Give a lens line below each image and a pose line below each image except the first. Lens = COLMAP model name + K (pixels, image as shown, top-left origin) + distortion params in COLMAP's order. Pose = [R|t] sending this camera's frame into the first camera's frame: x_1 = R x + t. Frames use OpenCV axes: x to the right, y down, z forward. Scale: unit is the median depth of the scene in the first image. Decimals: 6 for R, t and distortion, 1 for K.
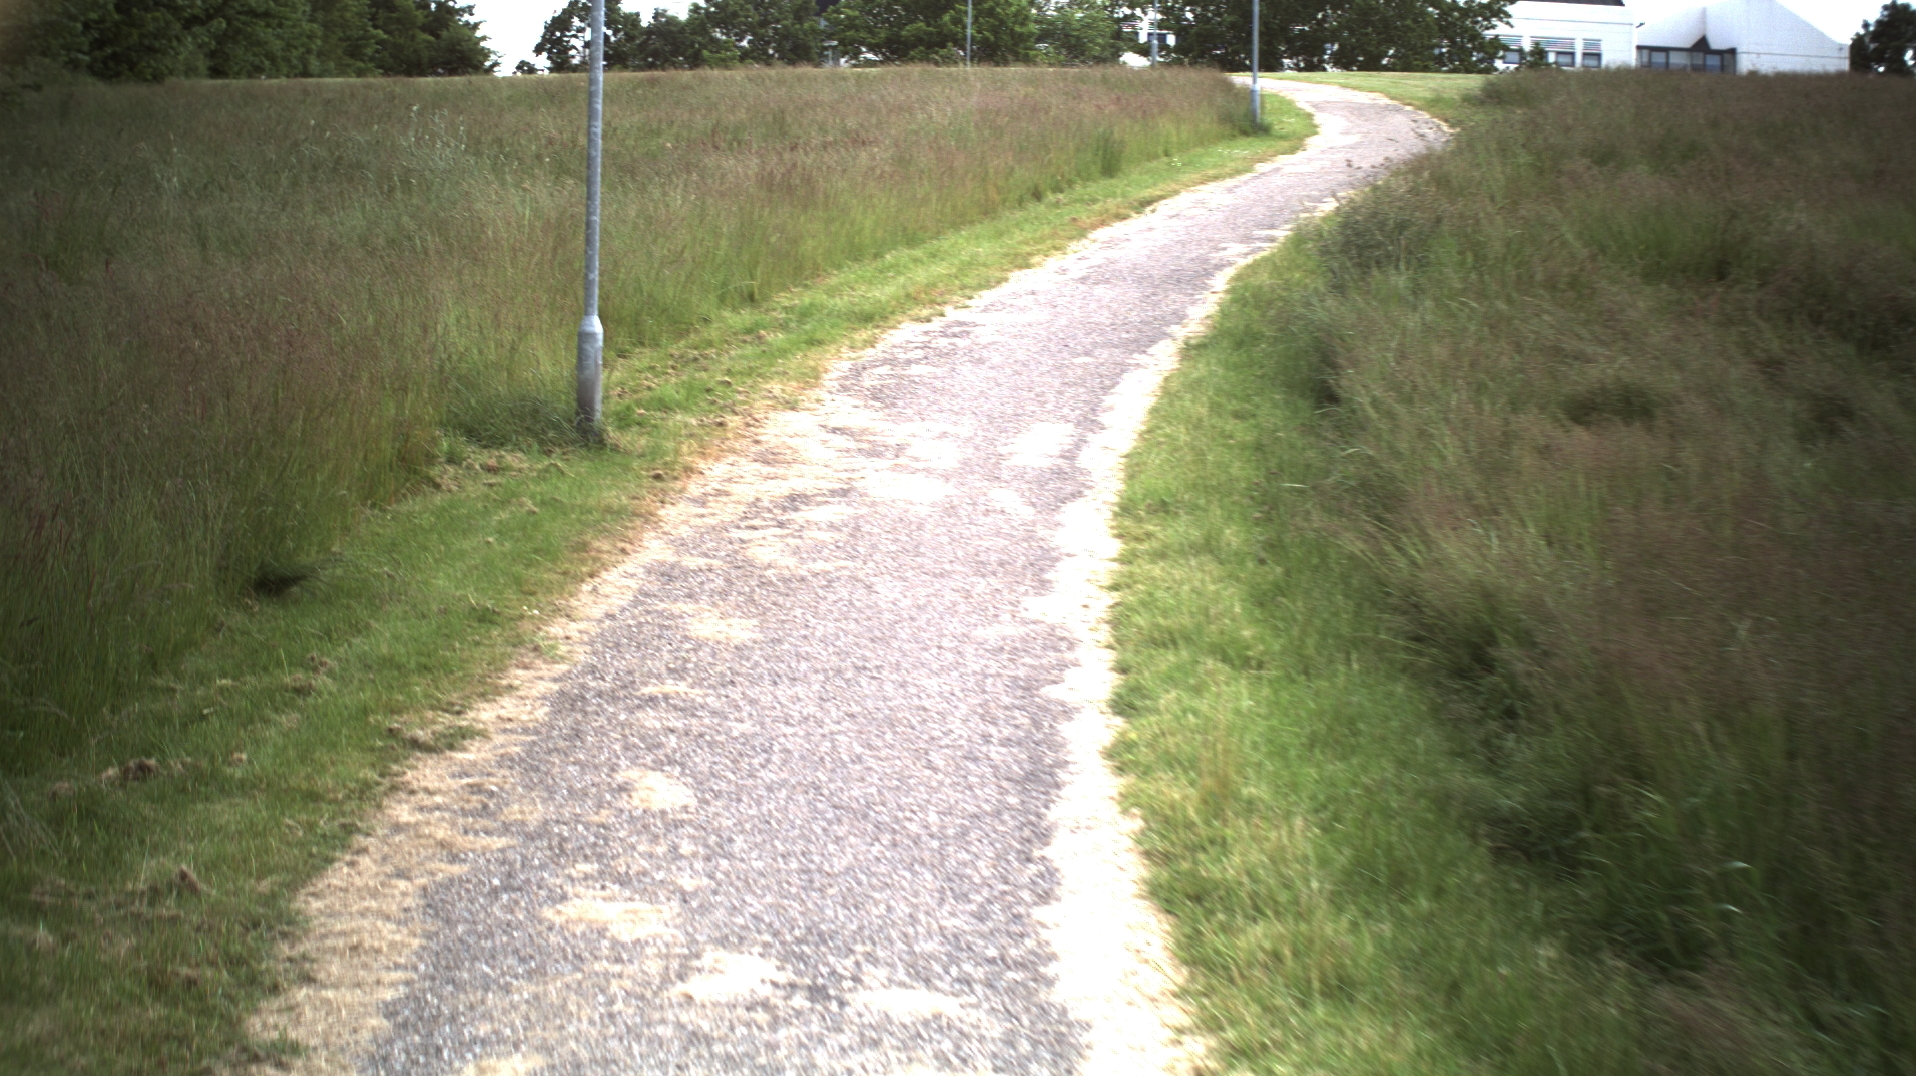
lens RADIAL K [[3510.9, 0, 962.4], [0, 3510.9, 544.8], [0, 0, 1]] dist [-0.258982, 0.000000]
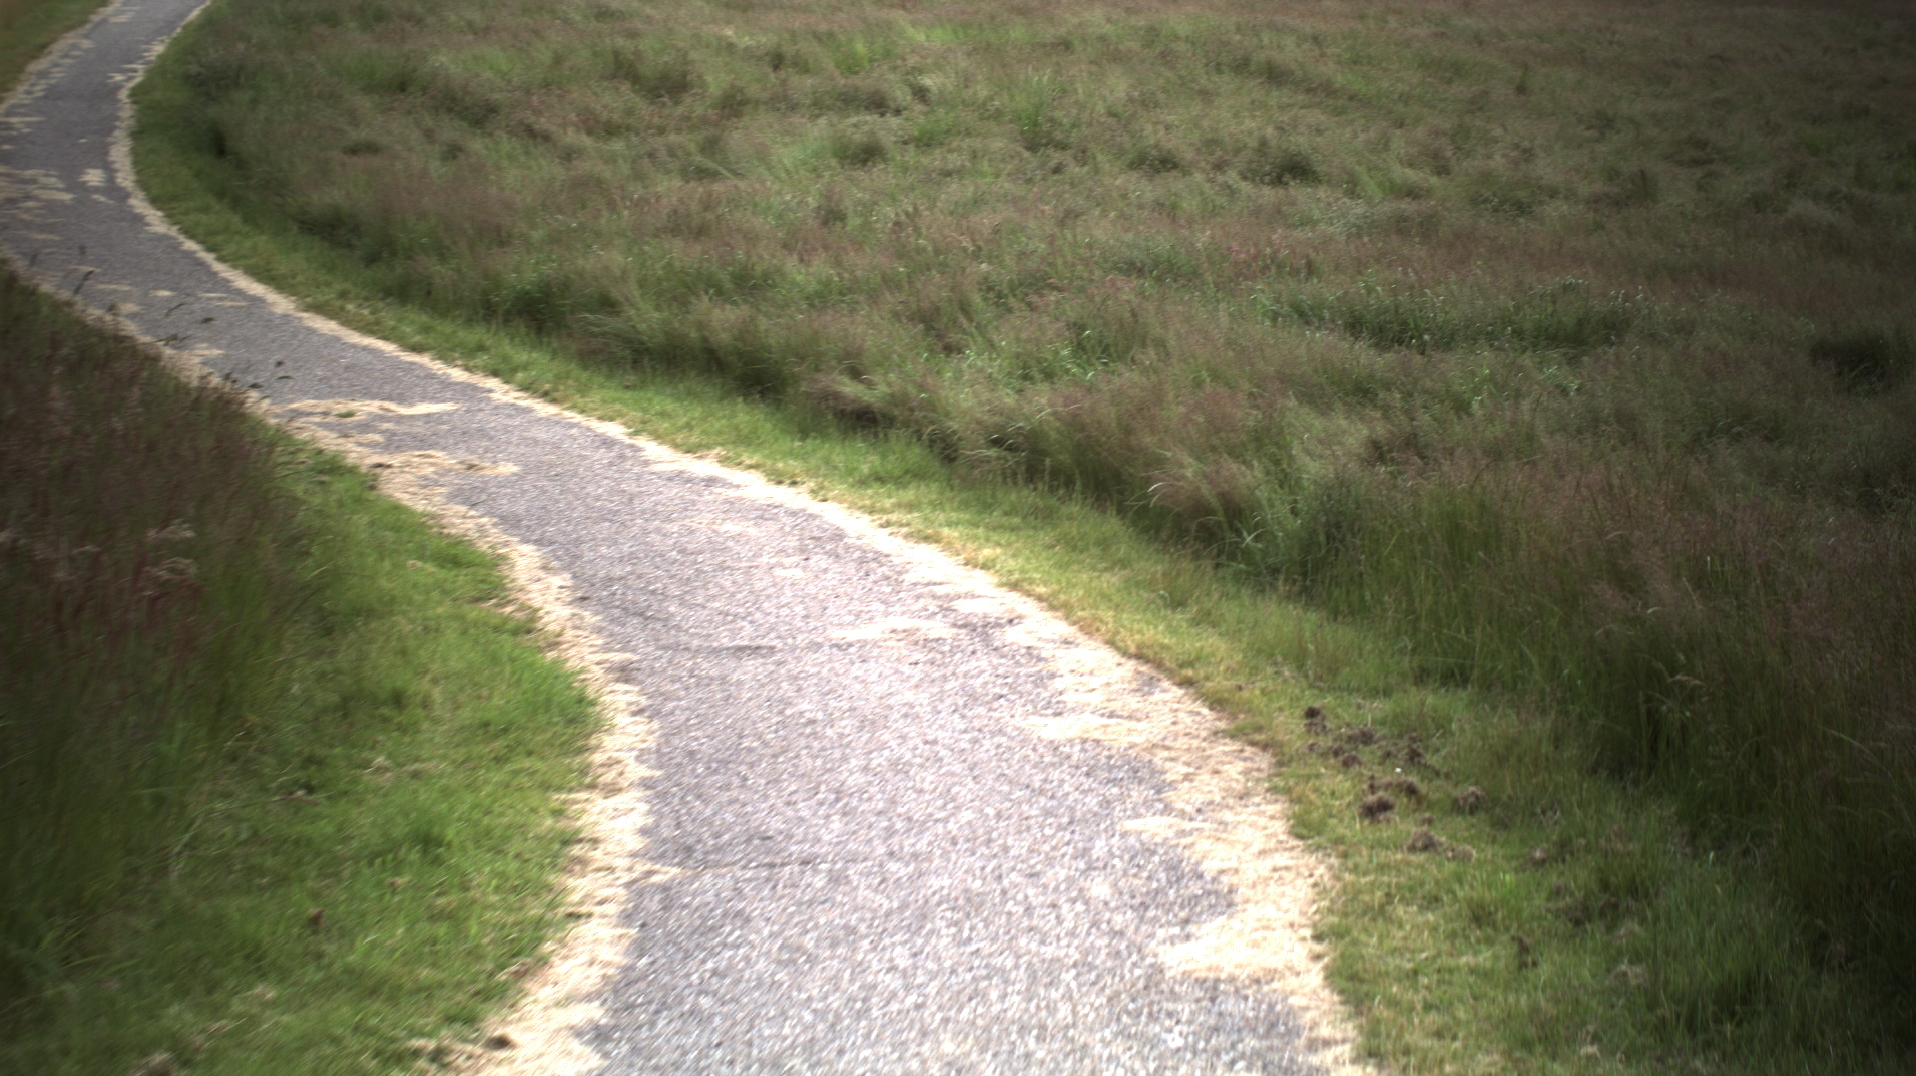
lens RADIAL K [[3510.9, 0, 970.3], [0, 3510.9, 530.4], [0, 0, 1]] dist [-0.258982, 0.000000]
pose [[0.927549, -0.050776, 0.370236, -0.229016], [0.030184, 0.997669, 0.061206, 0.062440], [-0.372480, -0.045596, 0.926919, -0.980775]]
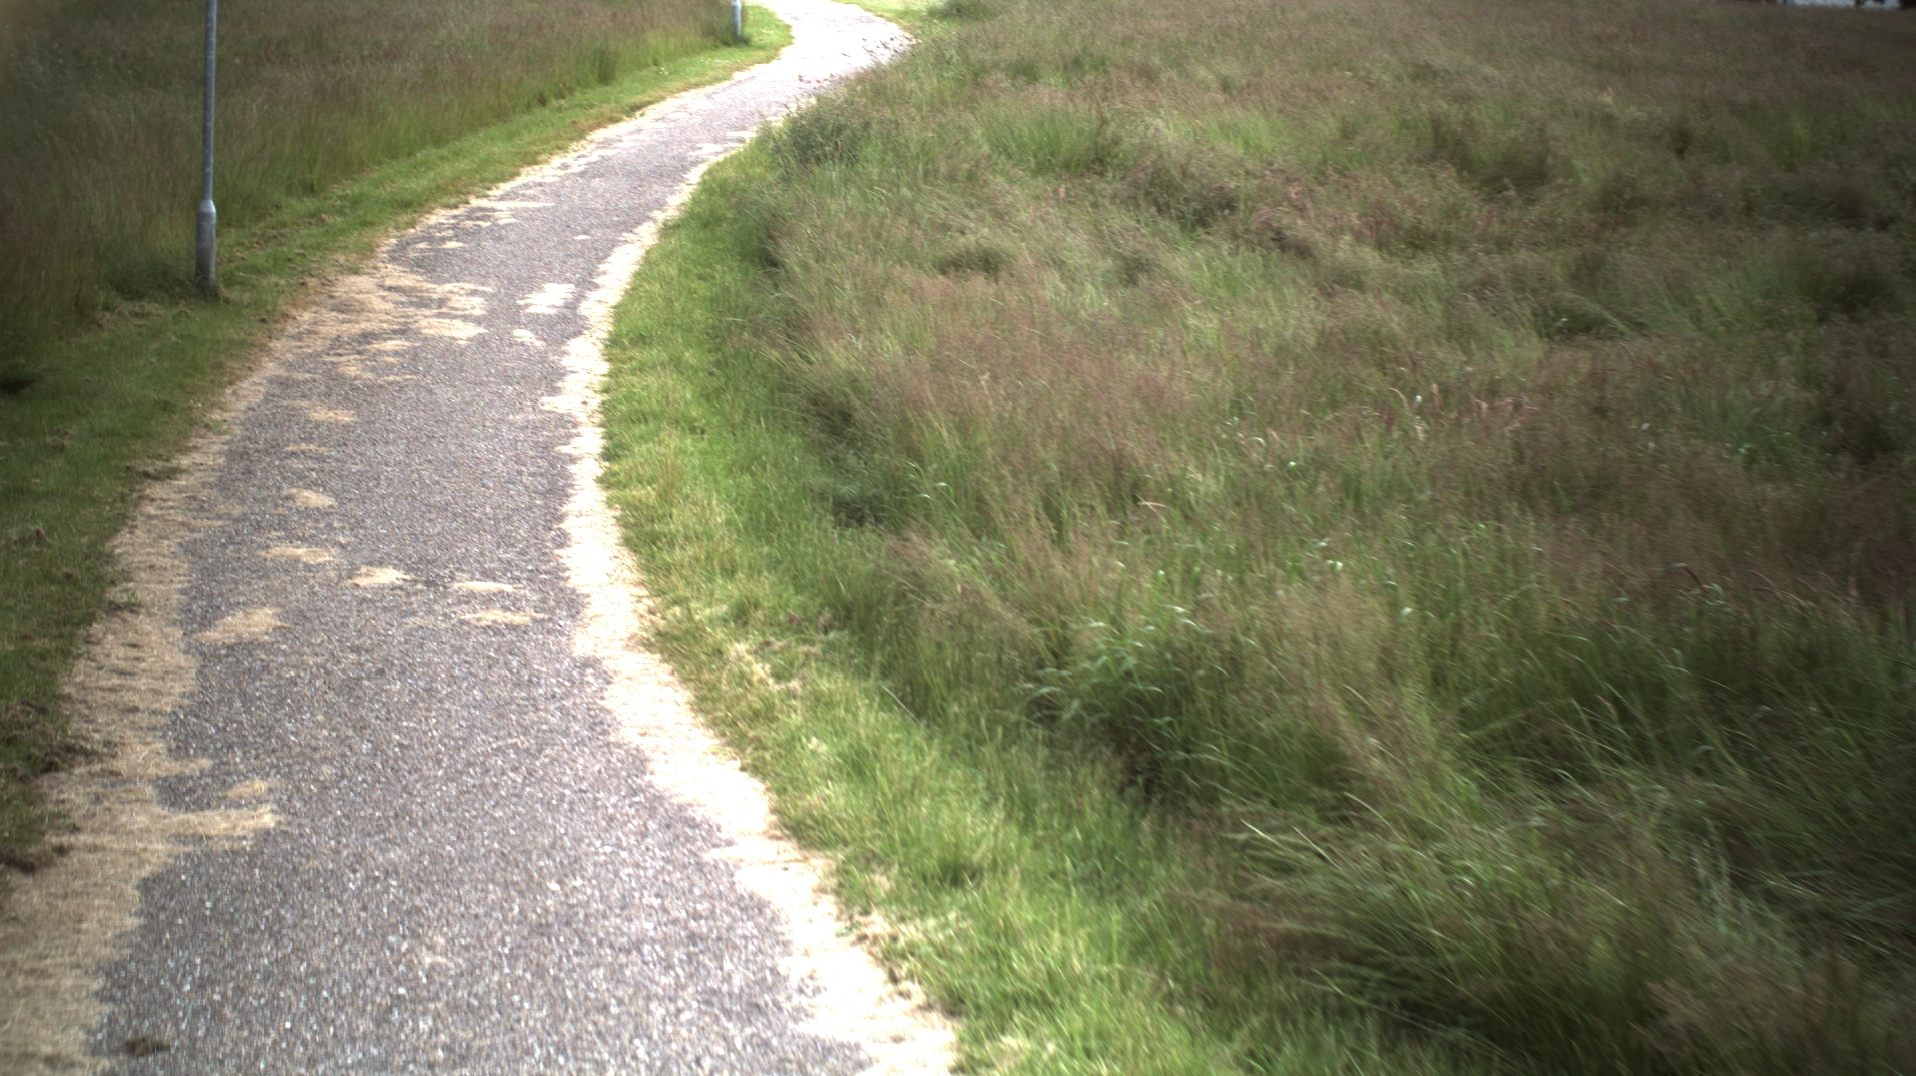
lens RADIAL K [[3510.9, 0, 894.7], [0, 3510.9, 534.3], [0, 0, 1]] dist [-0.258982, 0.000000]
pose [[0.992377, -0.006785, 0.123056, -0.009164], [0.003566, 0.999646, 0.026360, 0.020887], [-0.123191, -0.025720, 0.992050, -0.255145]]
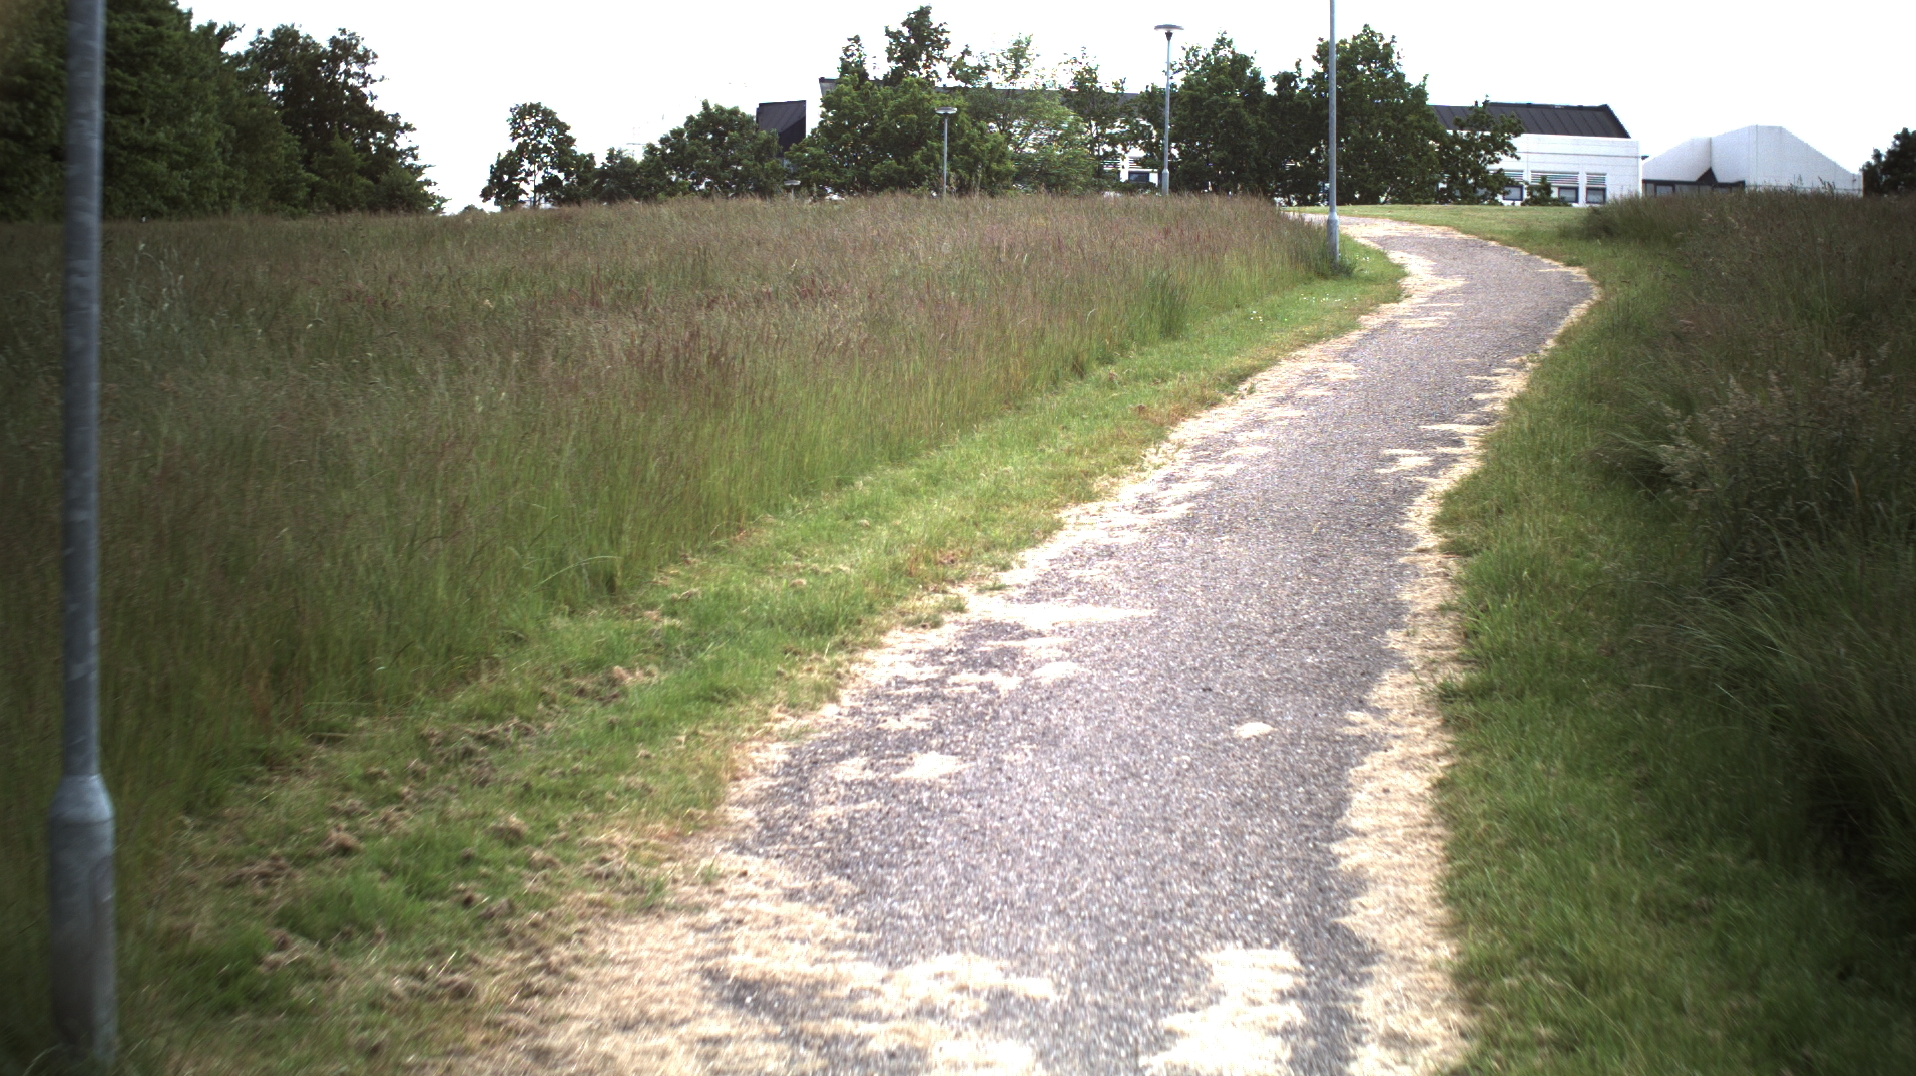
lens RADIAL K [[3510.9, 0, 1022.5], [0, 3510.9, 542.4], [0, 0, 1]] dist [-0.258982, 0.000000]
pose [[0.999624, -0.009734, 0.025651, -0.011078], [0.010802, 0.999068, -0.041802, -0.058838], [-0.025220, 0.042063, 0.998797, 0.498791]]
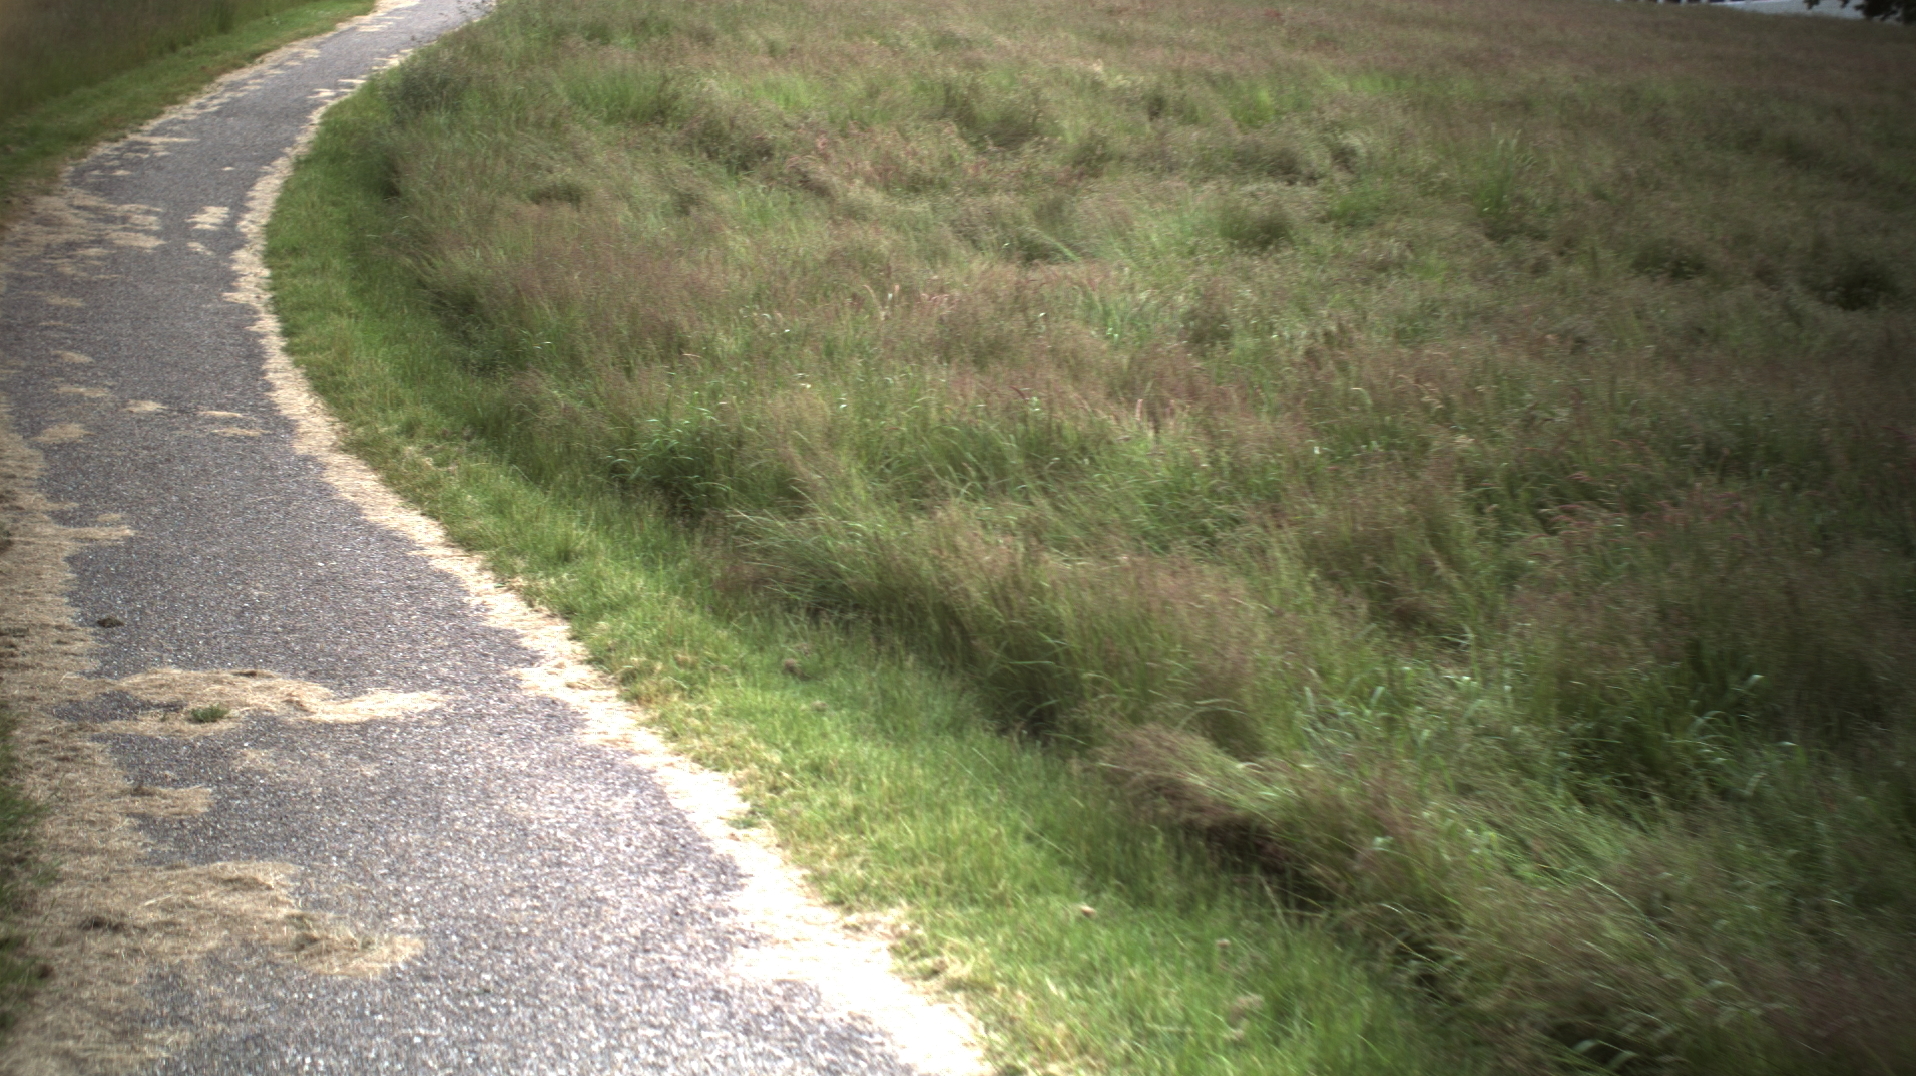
lens RADIAL K [[3510.9, 0, 942.2], [0, 3510.9, 535.3], [0, 0, 1]] dist [-0.258982, 0.000000]
pose [[0.965570, 0.003875, 0.260115, -0.054835], [-0.015337, 0.998998, 0.042048, 0.036715], [-0.259692, -0.044589, 0.964662, -0.506188]]
